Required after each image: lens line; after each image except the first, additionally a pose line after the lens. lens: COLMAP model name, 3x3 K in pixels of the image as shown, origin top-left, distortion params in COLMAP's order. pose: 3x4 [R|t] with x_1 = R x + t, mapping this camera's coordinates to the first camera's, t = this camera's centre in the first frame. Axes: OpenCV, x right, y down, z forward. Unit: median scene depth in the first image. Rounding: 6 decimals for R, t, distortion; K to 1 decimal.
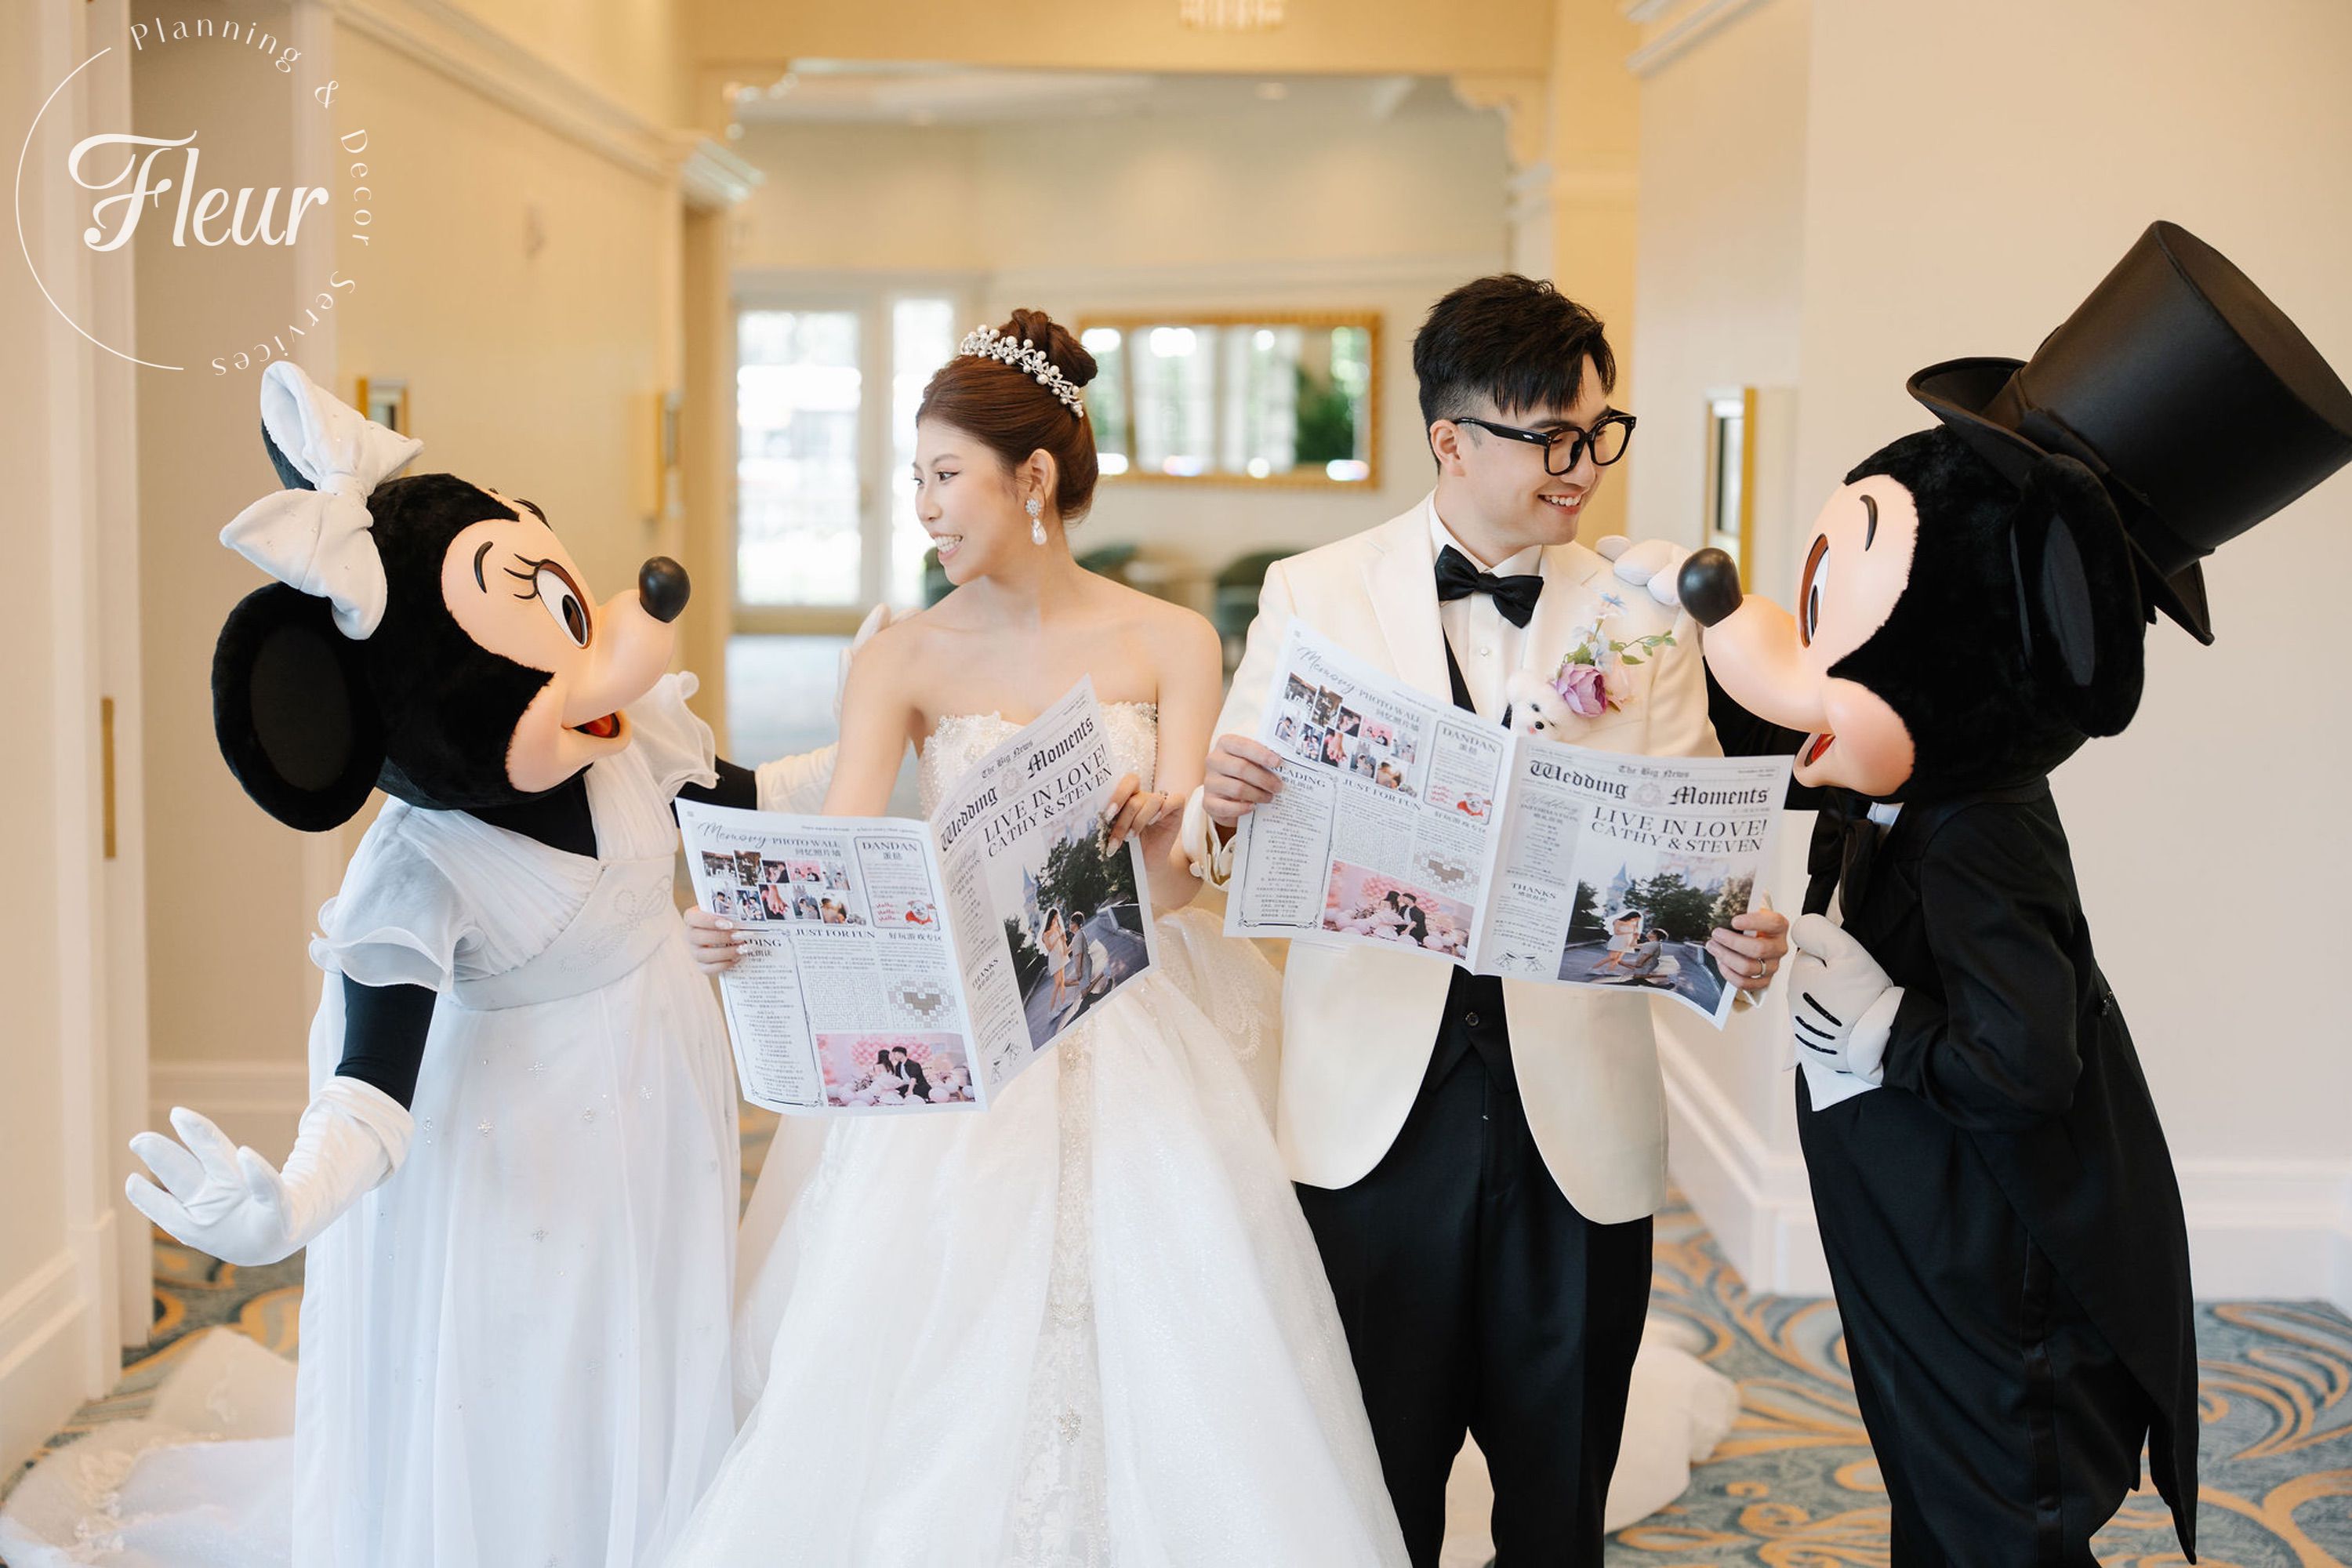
lens RADIAL K [[3500.8, 0, 1168.9], [0, 3500.8, 759.6], [0, 0, 1]] dist [-0.005052, -0.033438]
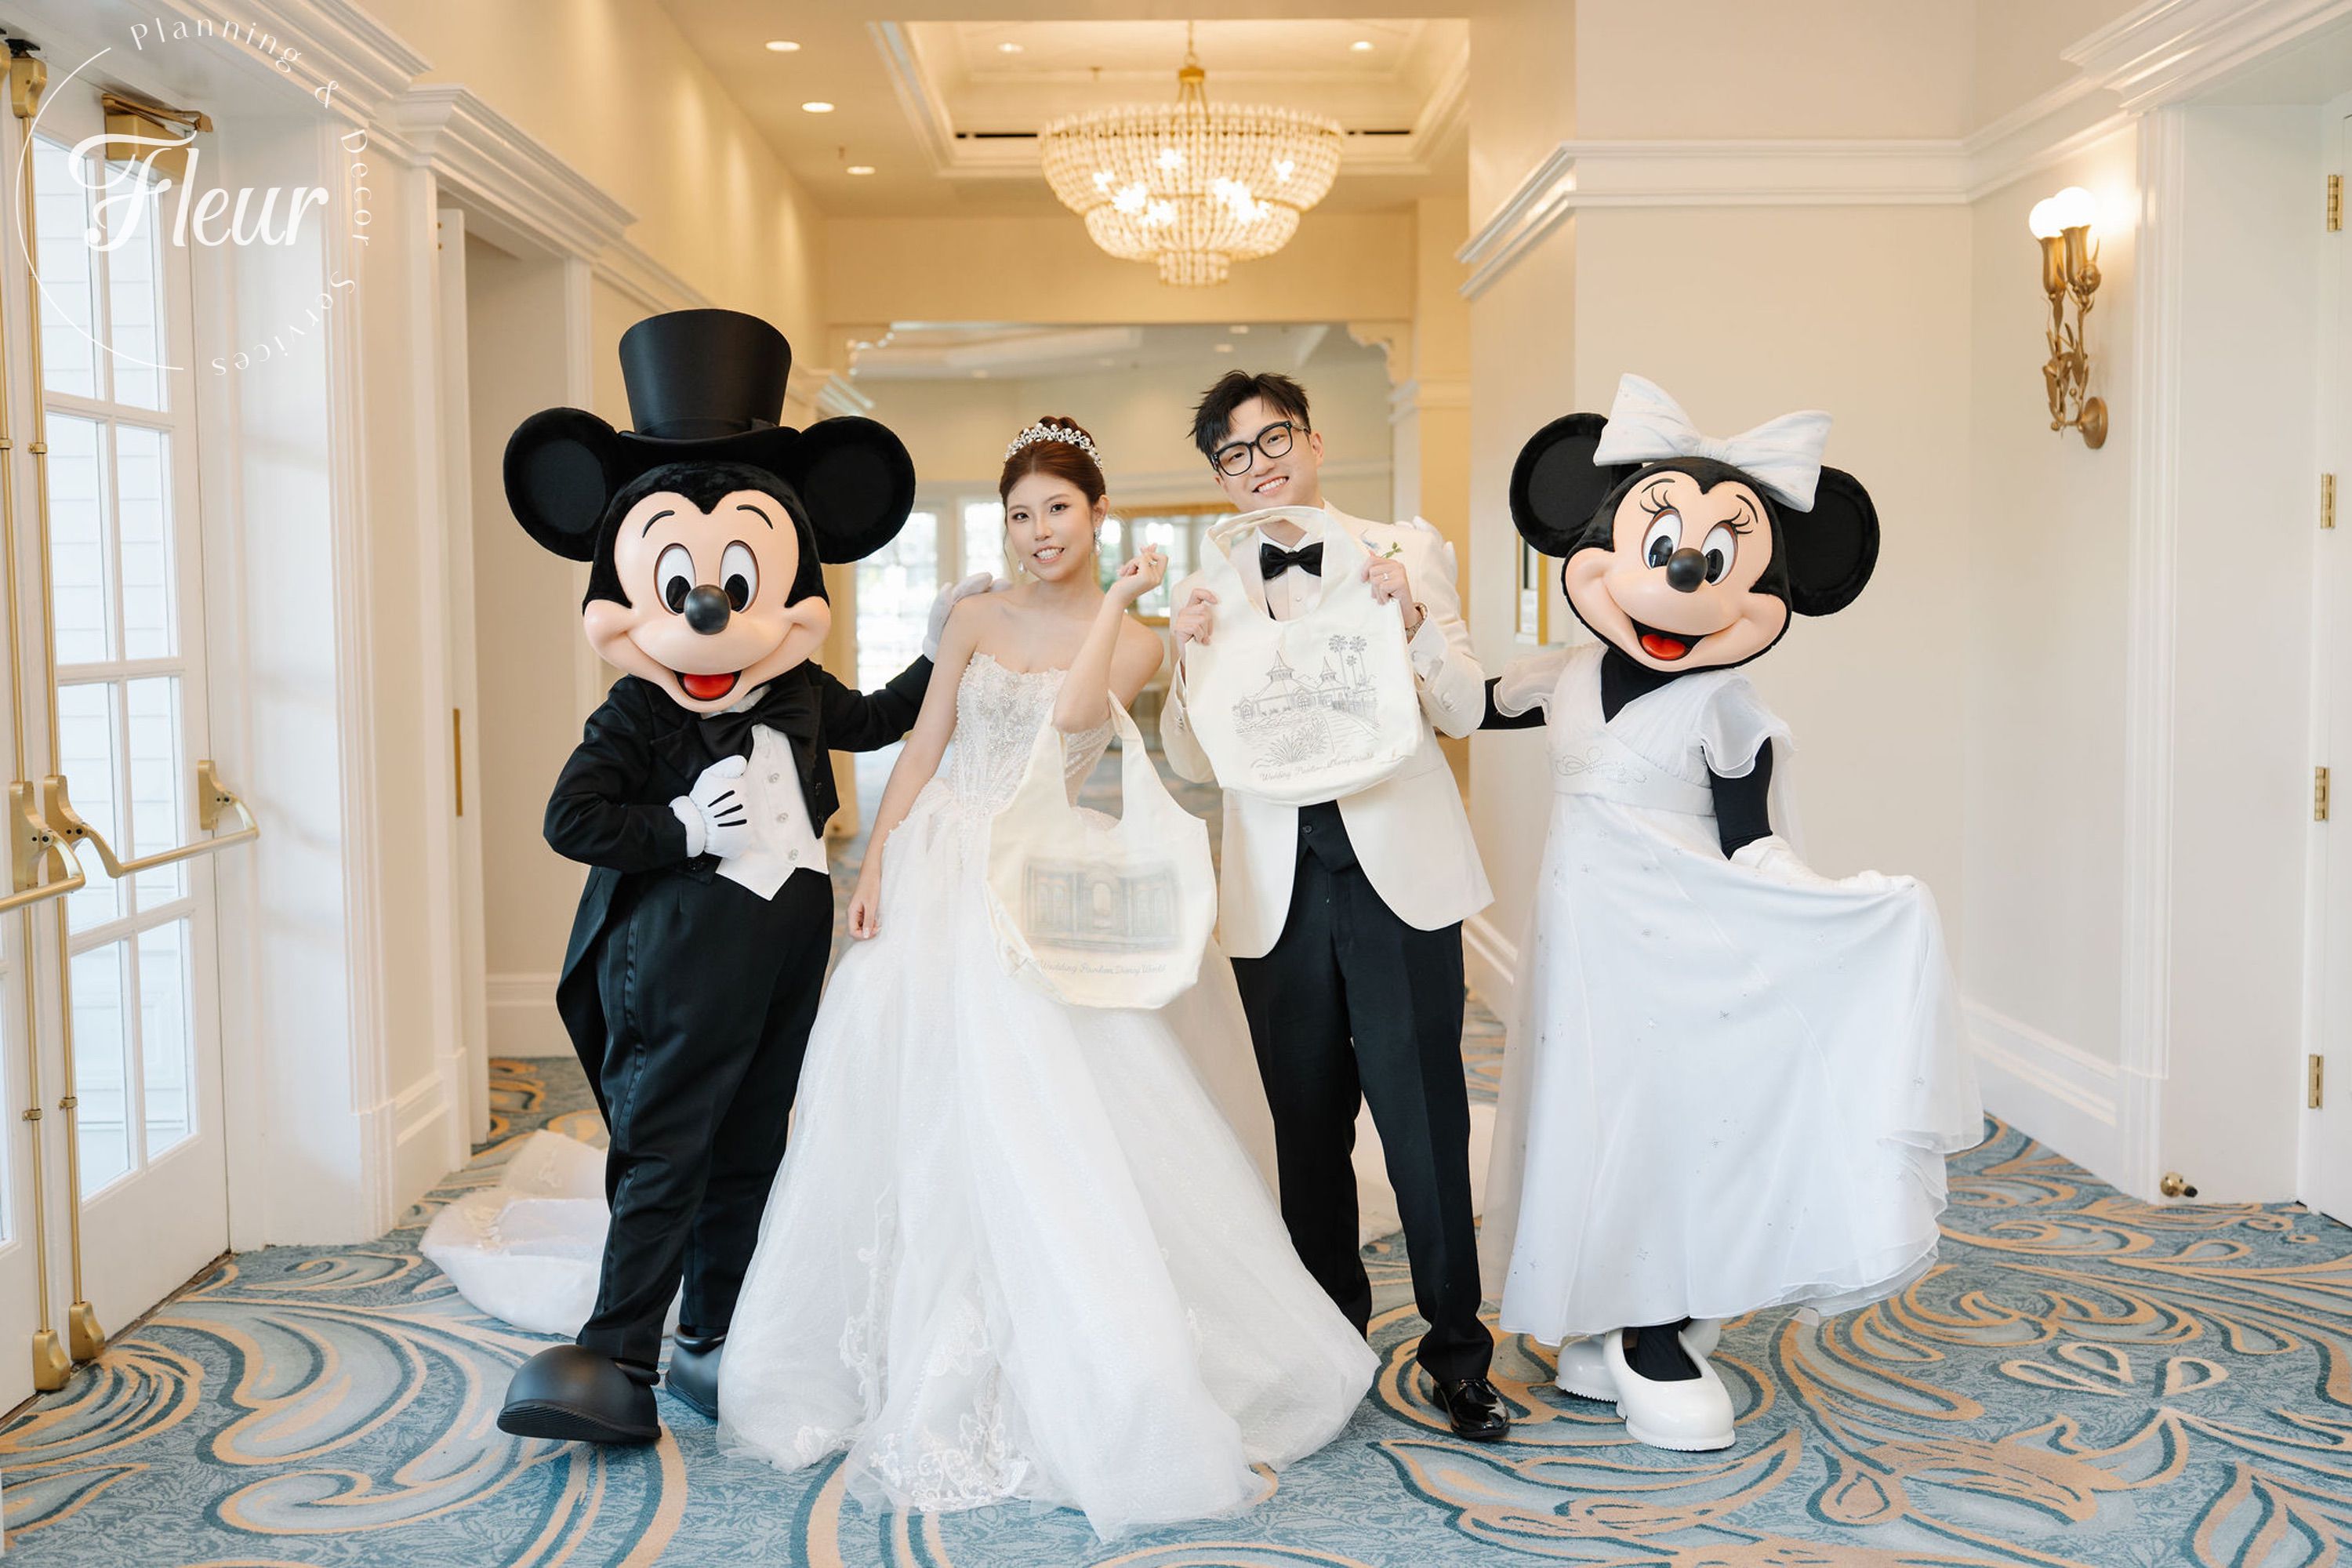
lens RADIAL K [[2566.4, 0, 1176.0], [0, 2566.4, 784.0], [0, 0, 1]] dist [-0.006187, 0.001338]
pose [[0.999734, -0.022295, 0.005934, -0.000768], [0.022493, 0.999110, -0.035692, 0.052795], [-0.005133, 0.035816, 0.999345, -0.089830]]
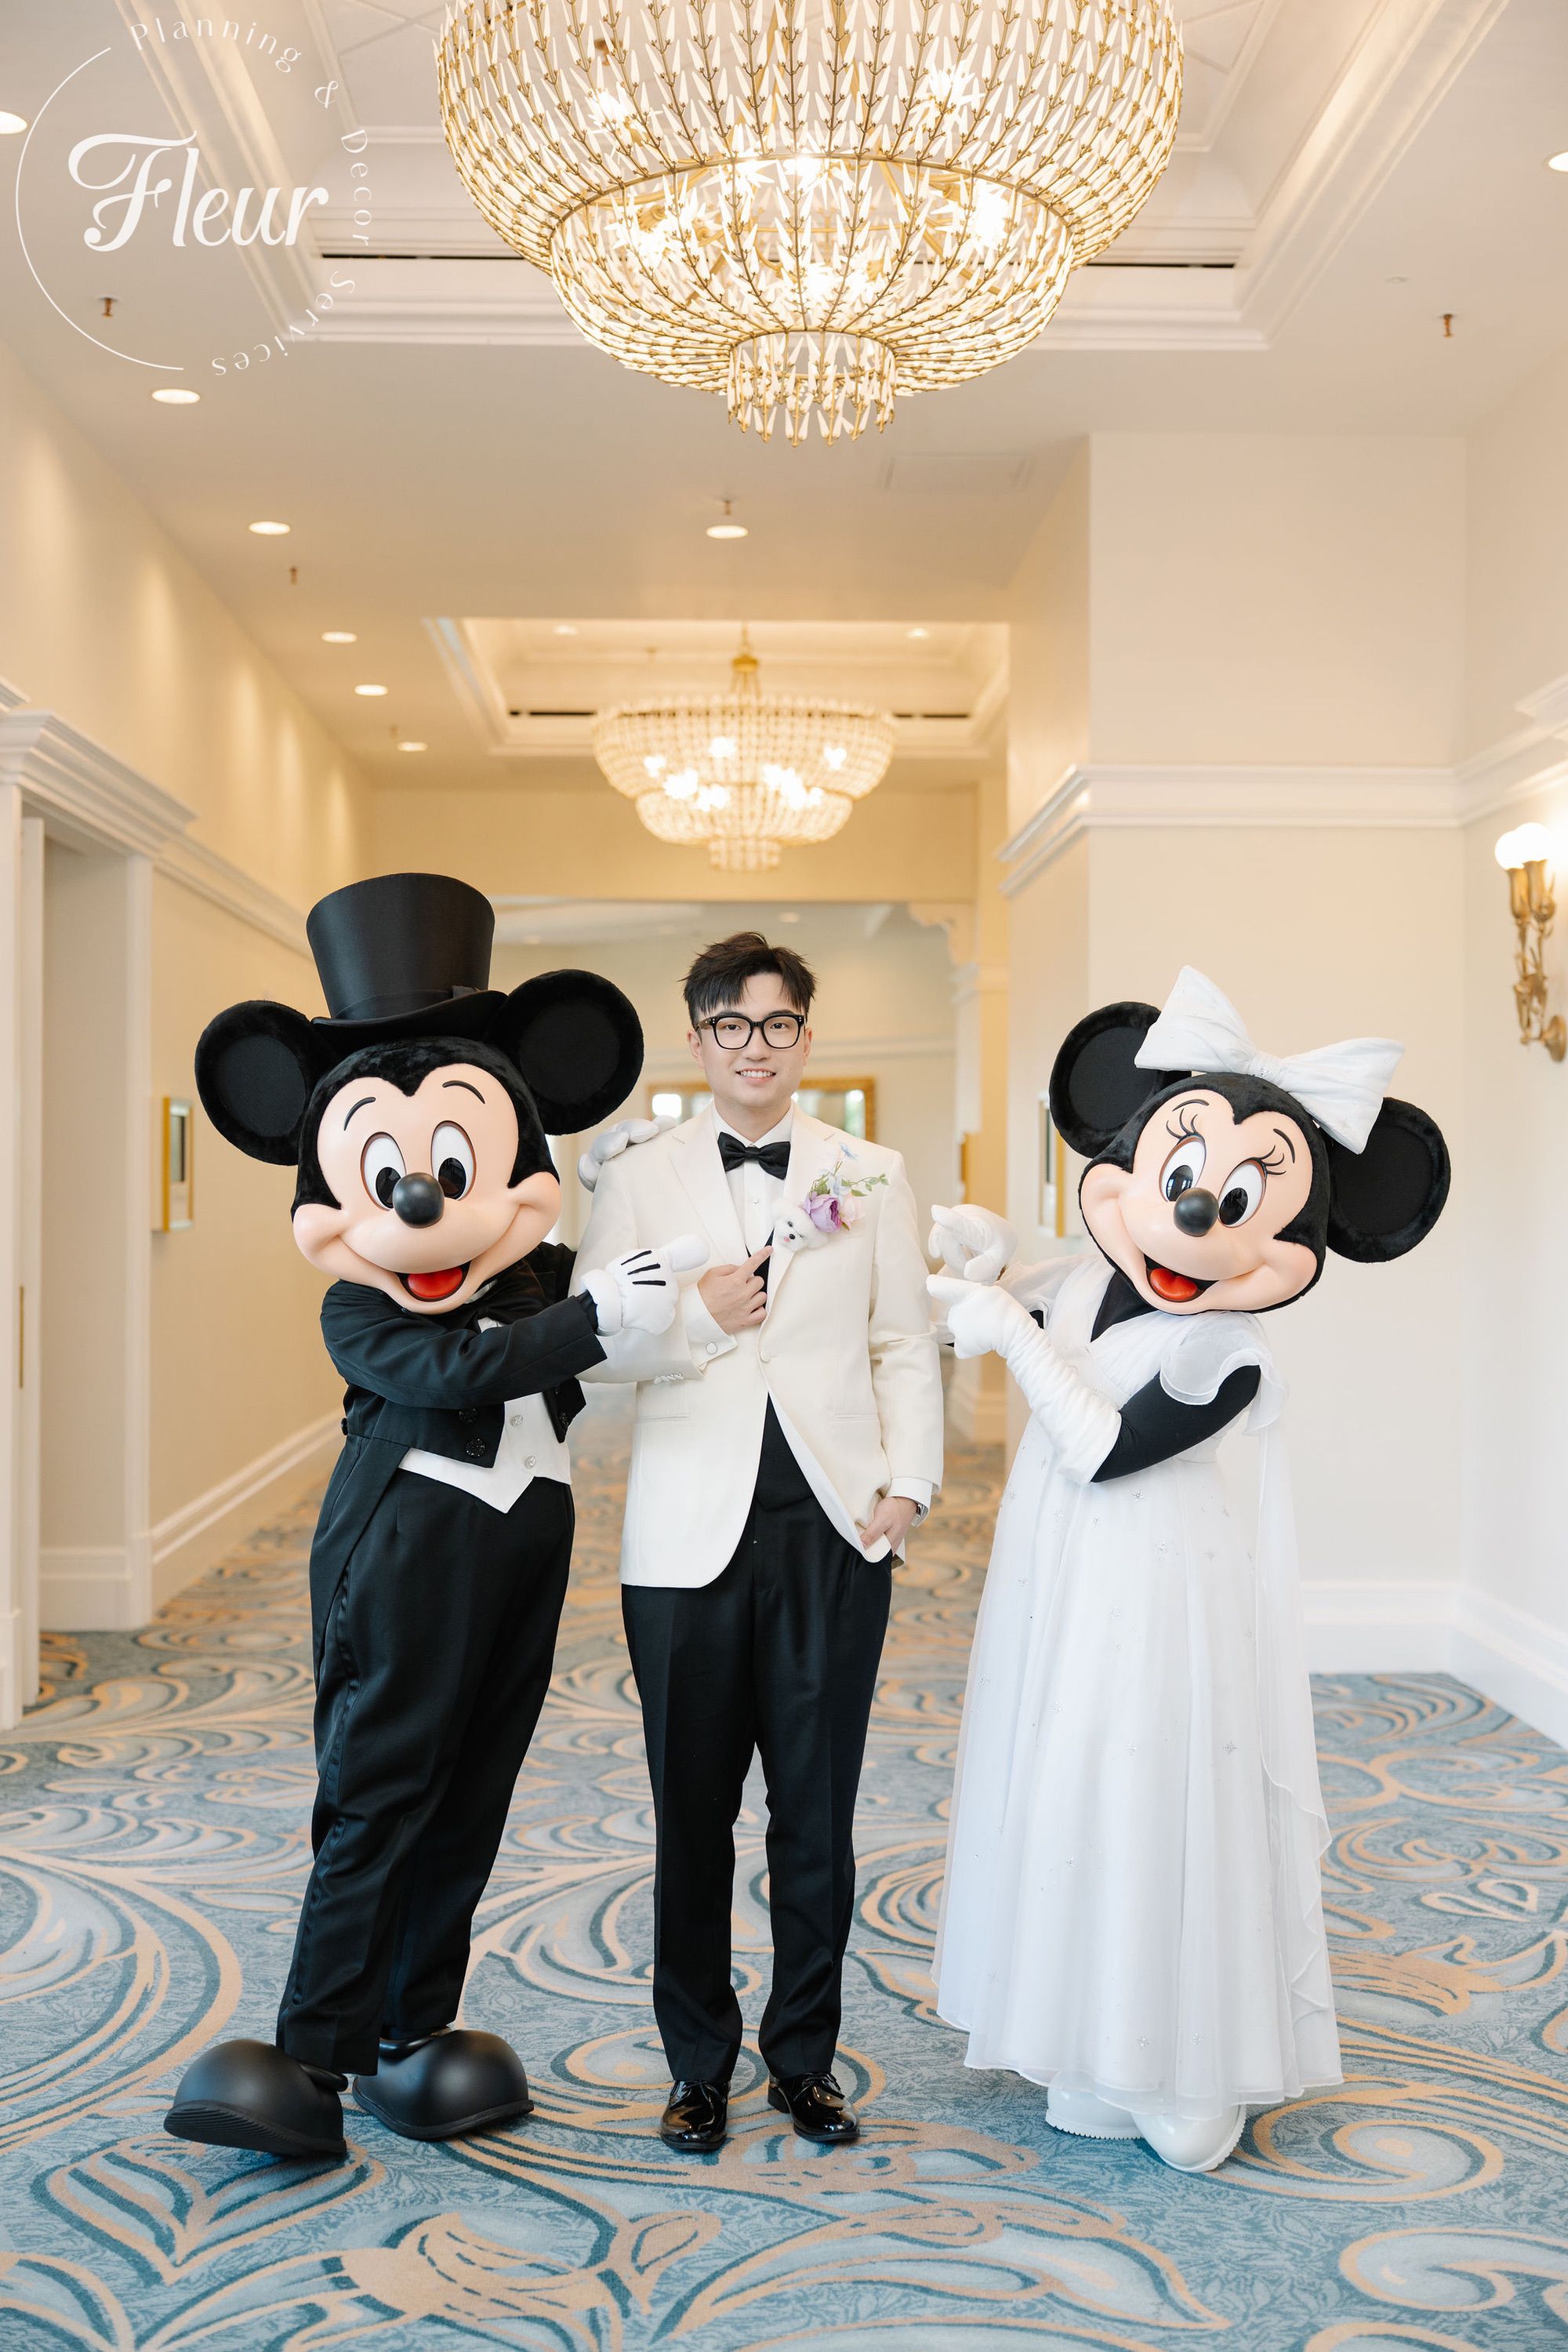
lens RADIAL K [[2976.8, 0, 786.5], [0, 2976.8, 1158.8], [0, 0, 1]] dist [0.003238, -0.072014]
pose [[0.999837, -0.009150, 0.015568, 0.020485], [0.010825, 0.993743, -0.111169, 0.067926], [-0.014453, 0.111319, 0.993680, -0.305181]]
